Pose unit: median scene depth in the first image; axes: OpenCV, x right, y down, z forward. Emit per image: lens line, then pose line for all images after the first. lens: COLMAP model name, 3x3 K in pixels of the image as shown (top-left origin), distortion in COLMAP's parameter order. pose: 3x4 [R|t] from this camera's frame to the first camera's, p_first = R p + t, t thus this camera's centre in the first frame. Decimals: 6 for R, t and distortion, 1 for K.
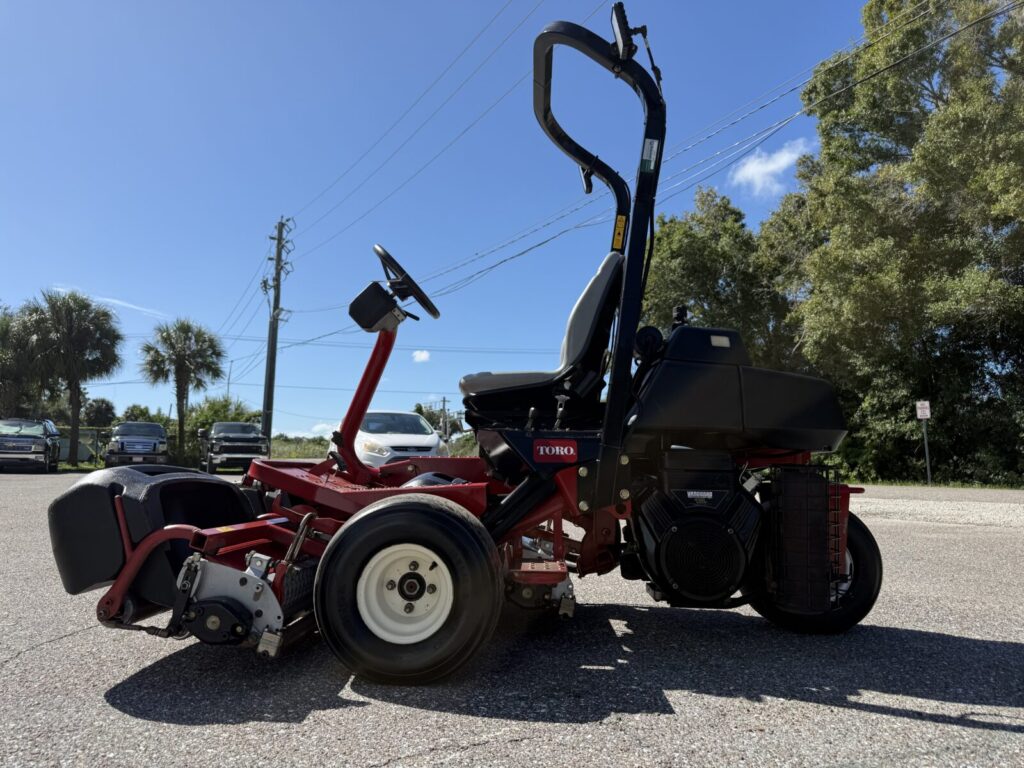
lens RADIAL K [[743.7, 0, 509.2], [0, 743.7, 389.4], [0, 0, 1]] dist [0.064880, -0.104238]
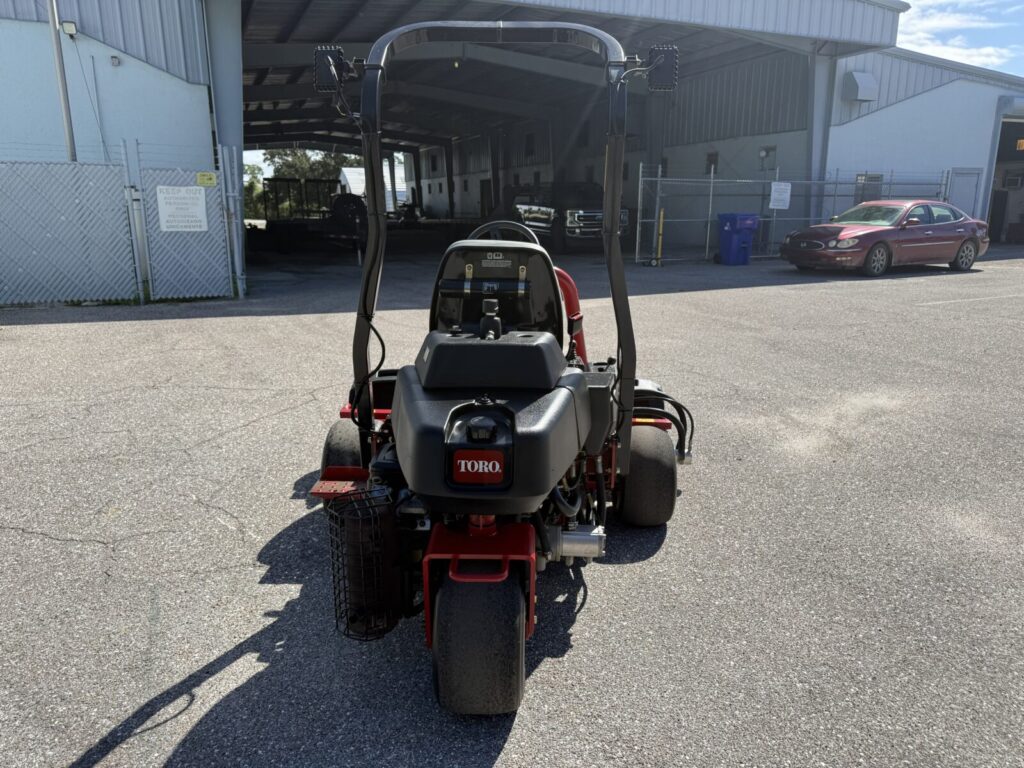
lens RADIAL K [[743.7, 0, 509.2], [0, 743.7, 389.4], [0, 0, 1]] dist [0.064880, -0.104238]
pose [[-0.040764, 0.237943, -0.970423, 0.148818], [0.110386, 0.966358, 0.232309, -0.028361], [0.993052, -0.097652, -0.065658, 0.145535]]
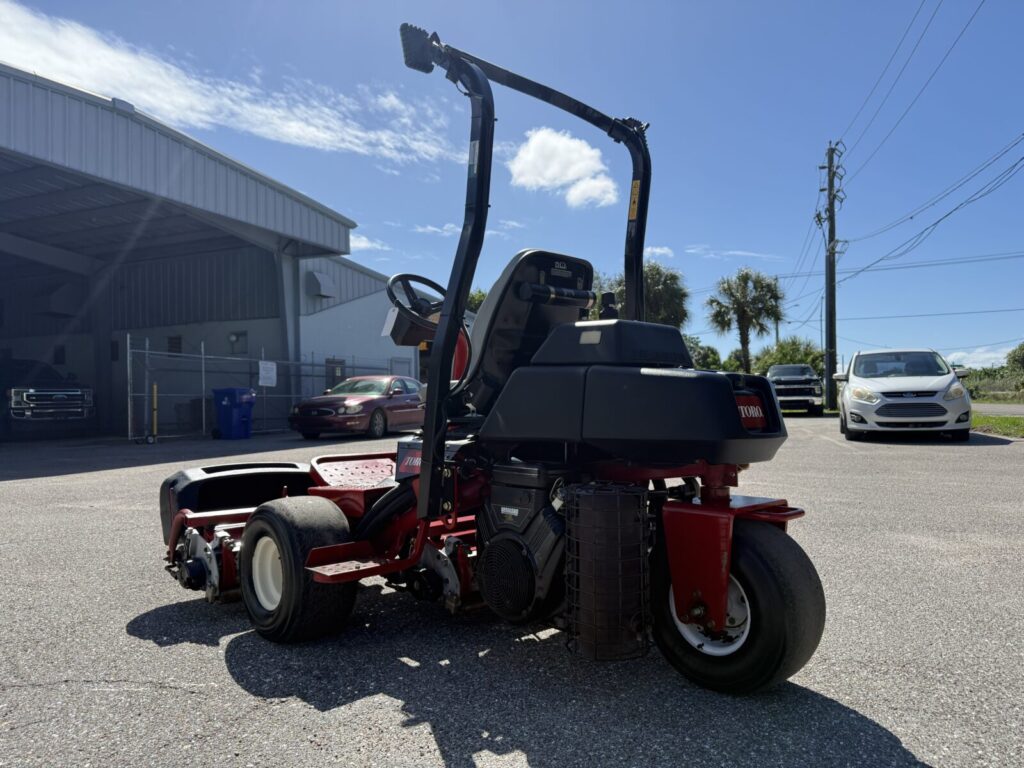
lens RADIAL K [[743.7, 0, 509.2], [0, 743.7, 389.4], [0, 0, 1]] dist [0.064880, -0.104238]
pose [[0.681207, -0.035399, -0.731235, 0.106397], [0.100366, 0.993915, 0.045384, -0.006485], [0.725179, -0.104307, 0.680614, 0.040433]]
